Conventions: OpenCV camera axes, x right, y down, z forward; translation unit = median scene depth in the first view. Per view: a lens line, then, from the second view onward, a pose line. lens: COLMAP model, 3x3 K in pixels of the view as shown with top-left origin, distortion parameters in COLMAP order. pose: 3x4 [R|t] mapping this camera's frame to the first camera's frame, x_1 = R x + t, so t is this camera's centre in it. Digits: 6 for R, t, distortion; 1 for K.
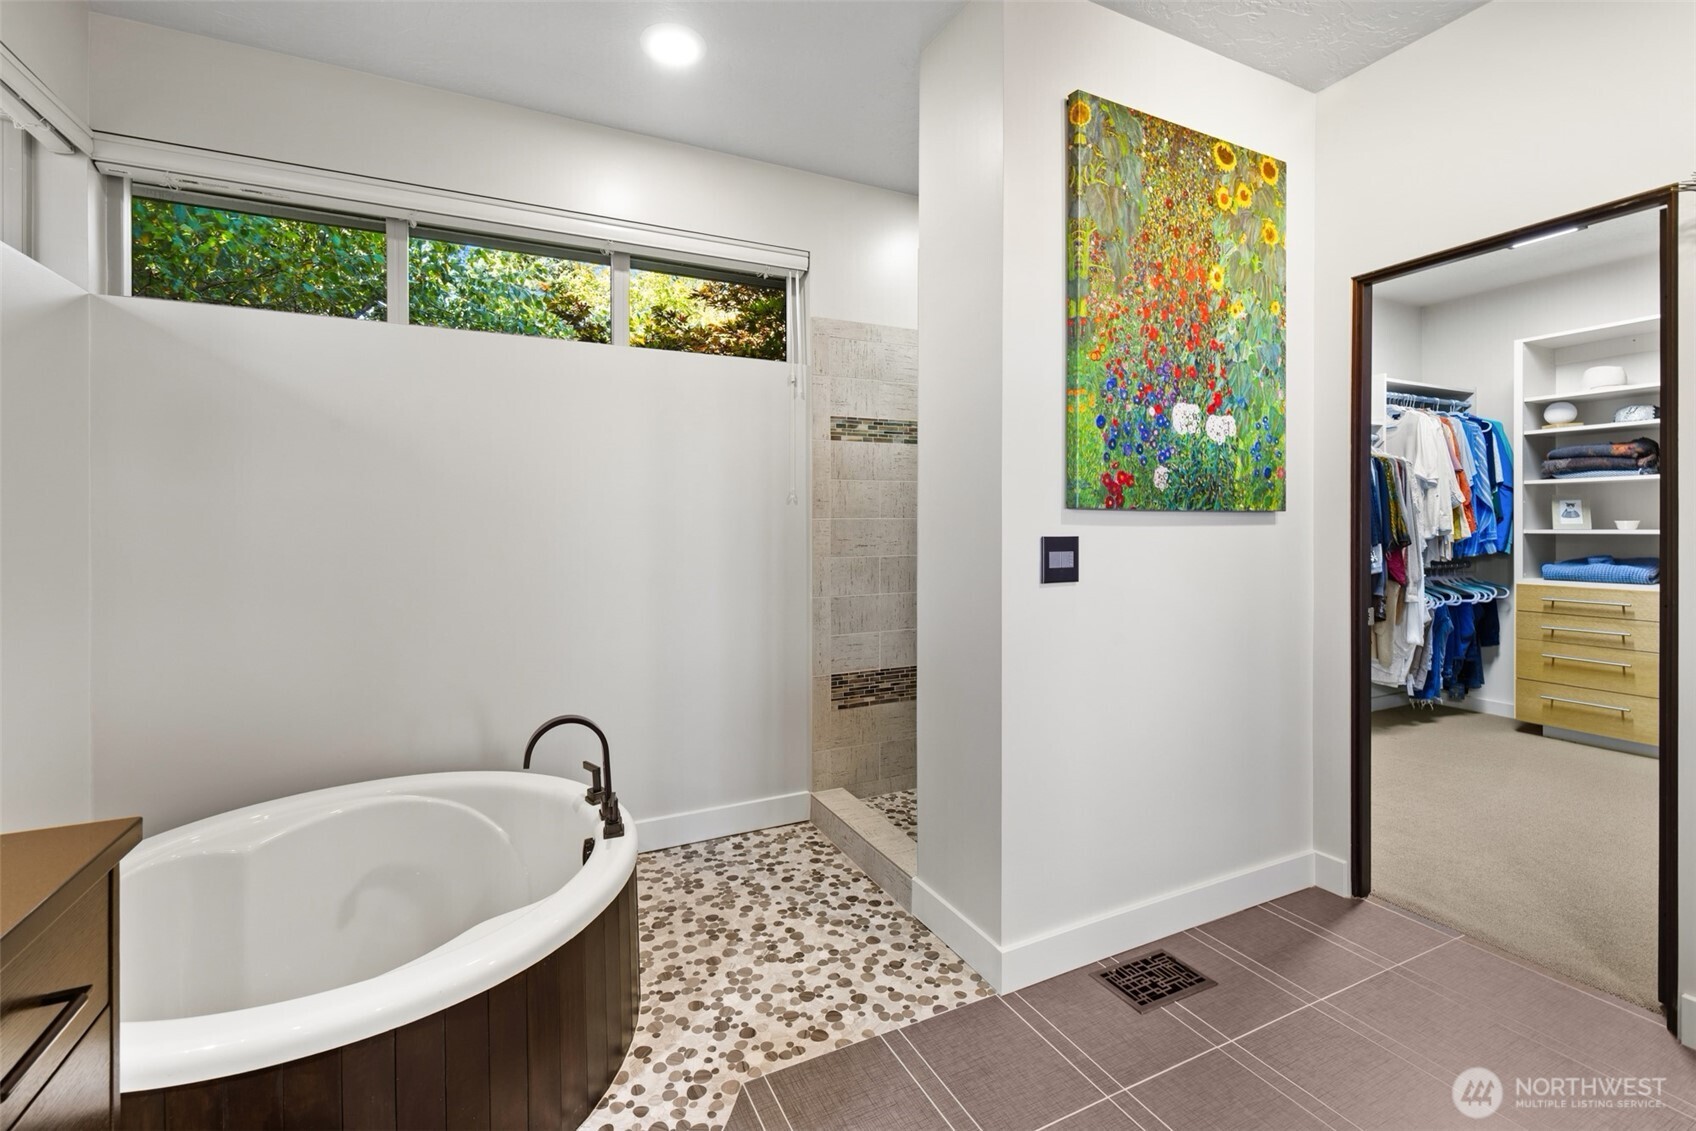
lens RADIAL K [[726.9, 0, 829.4], [0, 726.9, 530.0], [0, 0, 1]] dist [-0.000489, -0.000569]
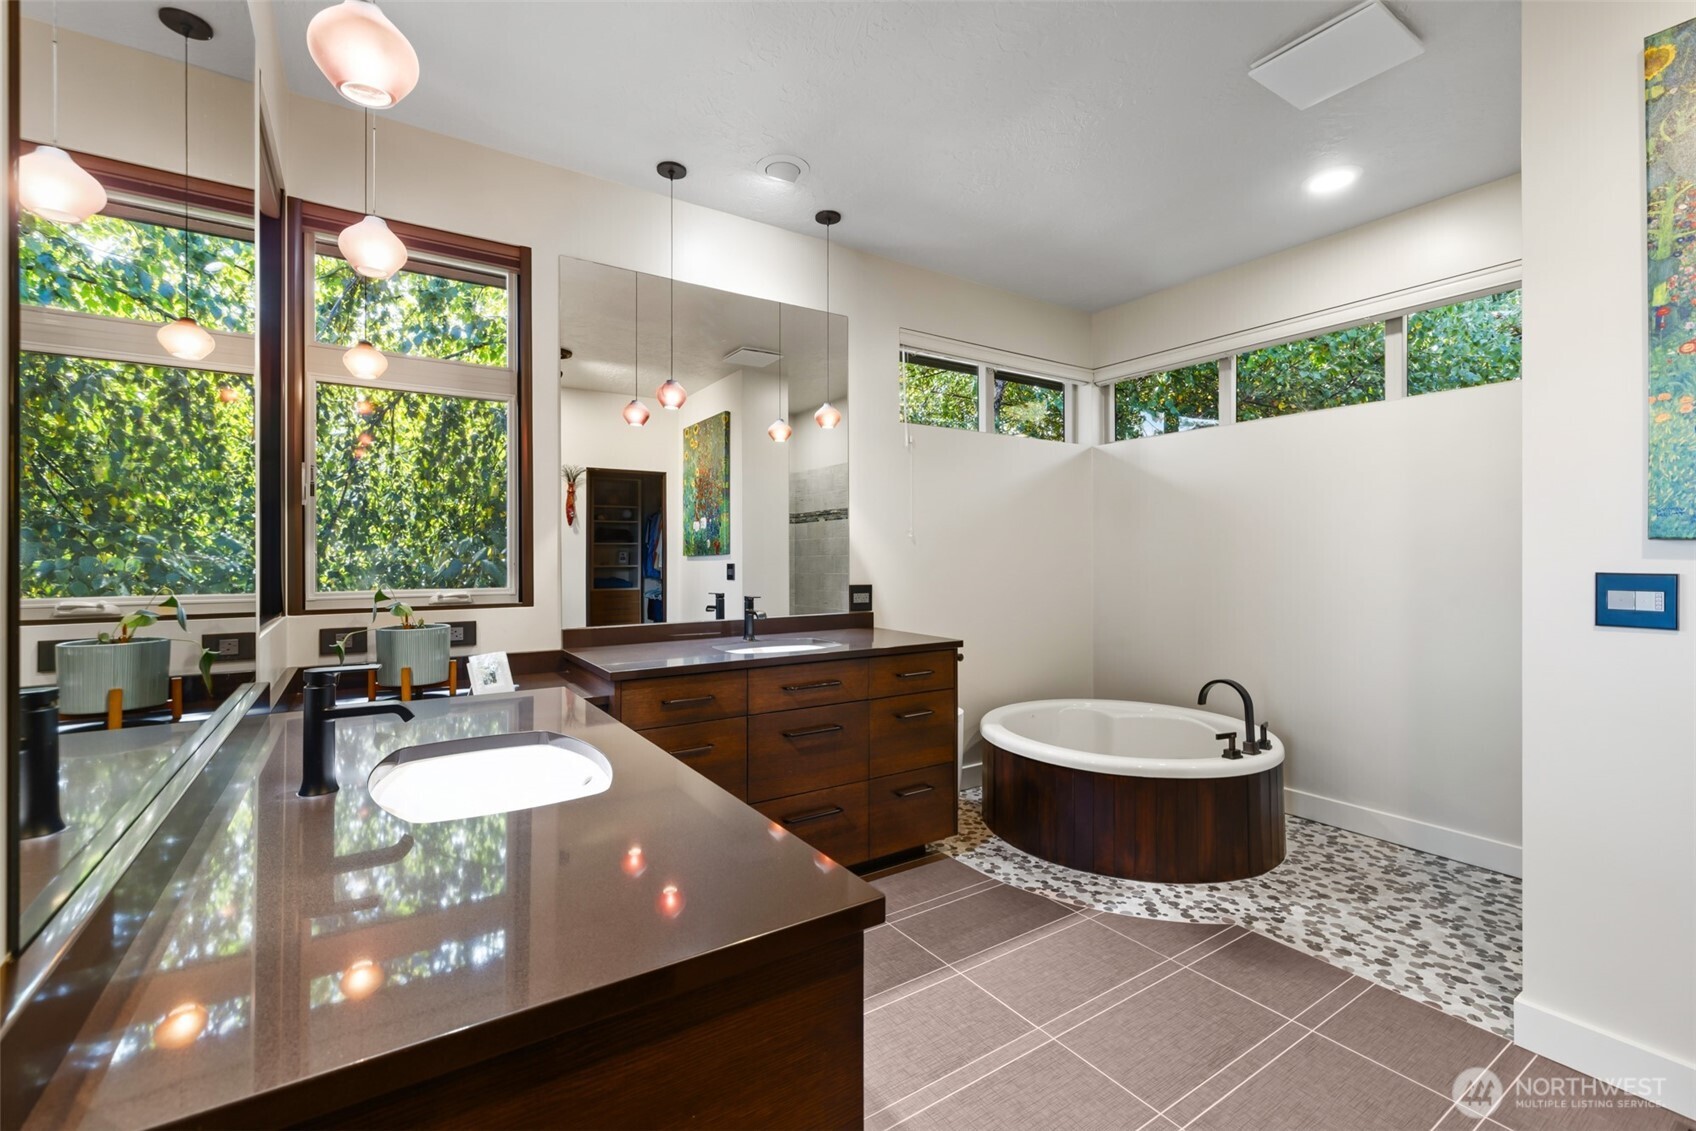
lens RADIAL K [[726.9, 0, 842.8], [0, 726.9, 554.9], [0, 0, 1]] dist [-0.000489, -0.000569]
pose [[0.138300, 0.004296, -0.990381, 0.993077], [-0.006376, 0.999974, 0.003448, -0.009048], [0.990370, 0.005838, 0.138324, -0.024060]]
